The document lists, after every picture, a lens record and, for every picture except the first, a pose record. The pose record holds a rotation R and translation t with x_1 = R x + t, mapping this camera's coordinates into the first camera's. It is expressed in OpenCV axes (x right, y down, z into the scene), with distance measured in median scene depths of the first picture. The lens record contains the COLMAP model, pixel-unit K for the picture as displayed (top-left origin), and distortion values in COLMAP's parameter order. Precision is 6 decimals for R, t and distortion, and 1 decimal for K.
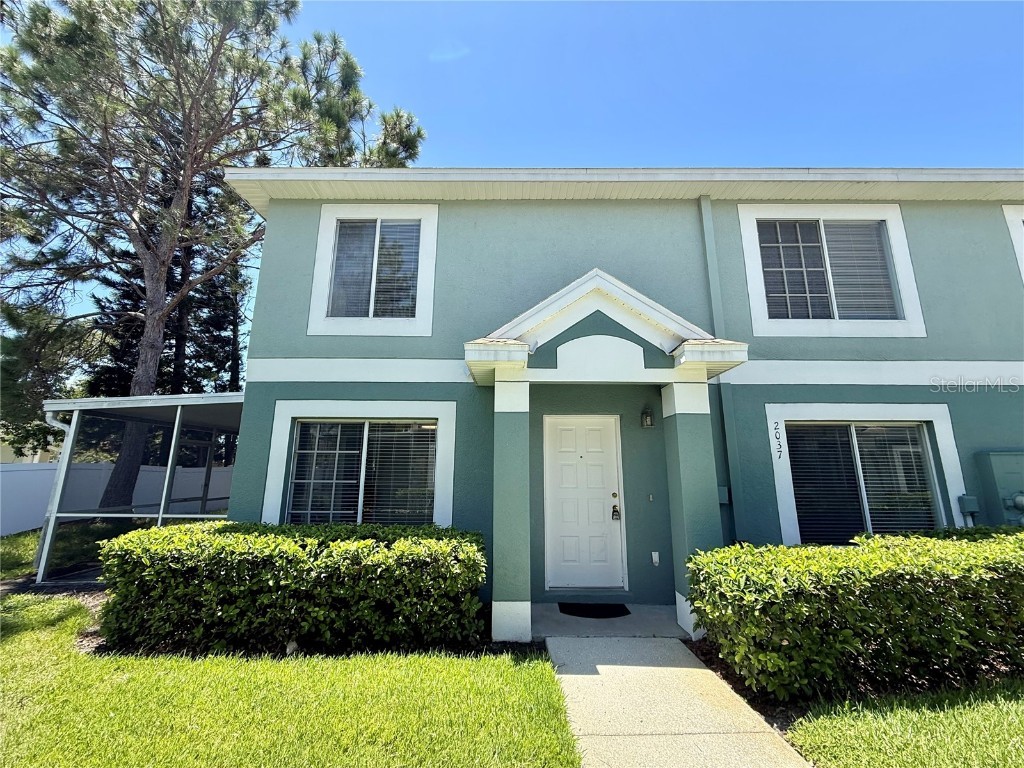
lens RADIAL K [[408.5, 0, 512.0], [0, 408.5, 384.0], [0, 0, 1]] dist [-0.000533, 0.000465]
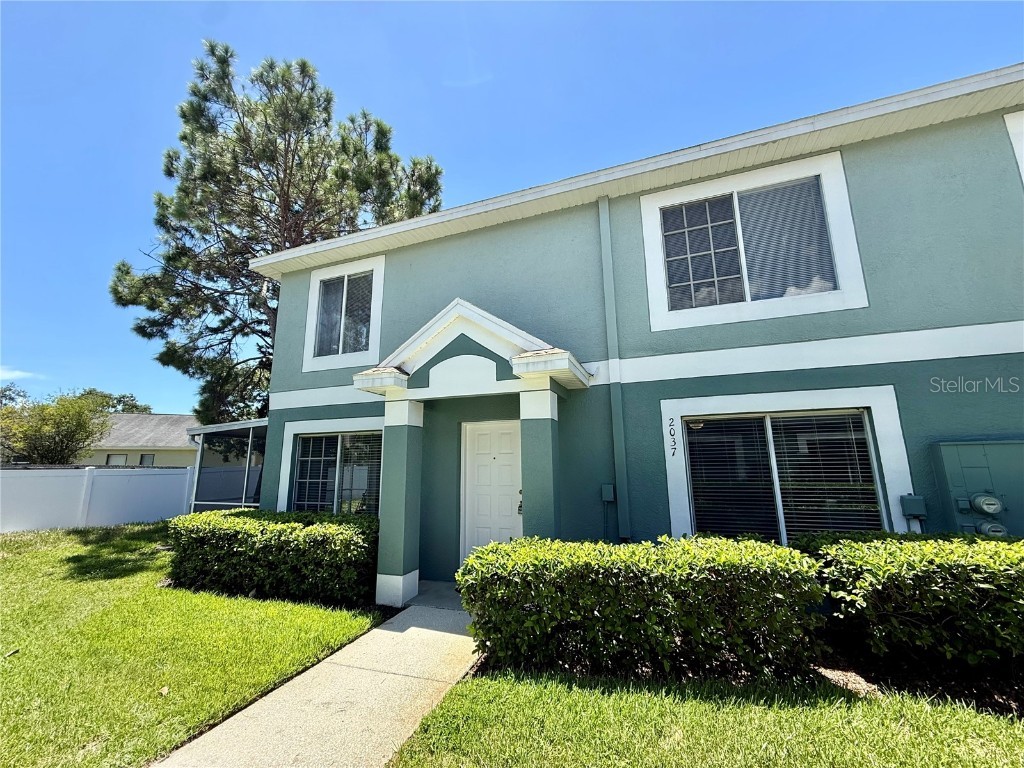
lens RADIAL K [[408.5, 0, 512.0], [0, 408.5, 384.0], [0, 0, 1]] dist [-0.000533, 0.000465]
pose [[0.938538, -0.082576, -0.335154, 0.609036], [0.087667, 0.996150, 0.000064, -0.021337], [0.333858, -0.029442, 0.942163, -0.042395]]
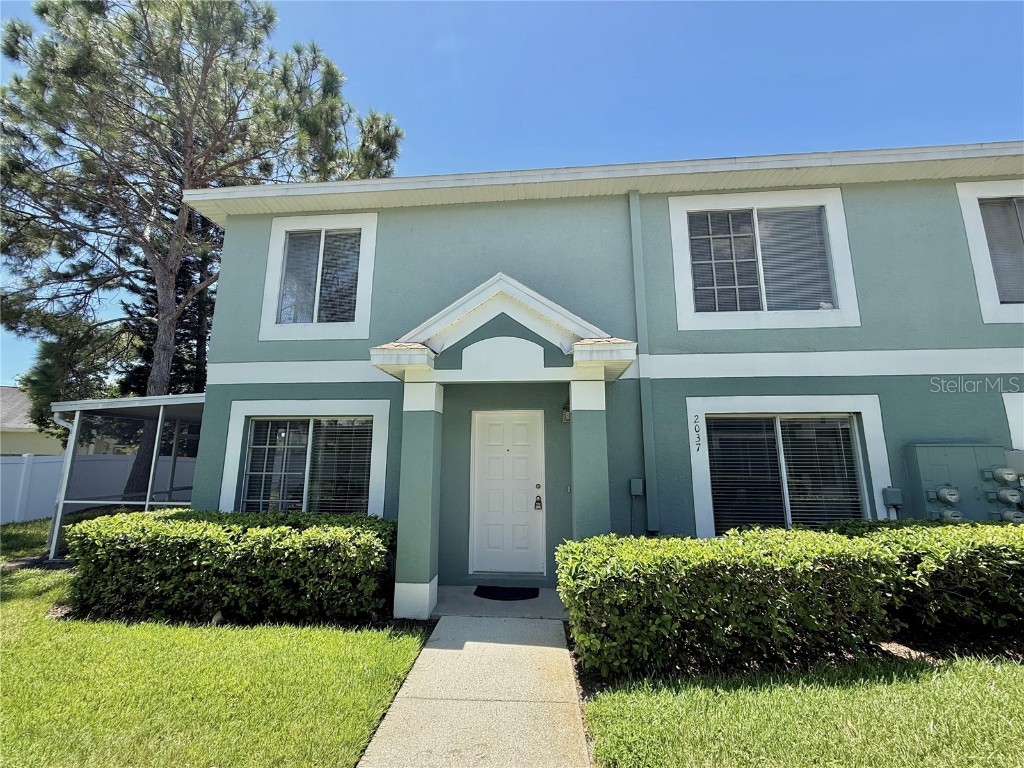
lens RADIAL K [[408.5, 0, 512.0], [0, 408.5, 384.0], [0, 0, 1]] dist [-0.000533, 0.000465]
pose [[0.996690, -0.017527, -0.079385, 0.265804], [0.020042, 0.999318, 0.031003, -0.024634], [0.078787, -0.032491, 0.996362, -0.043607]]
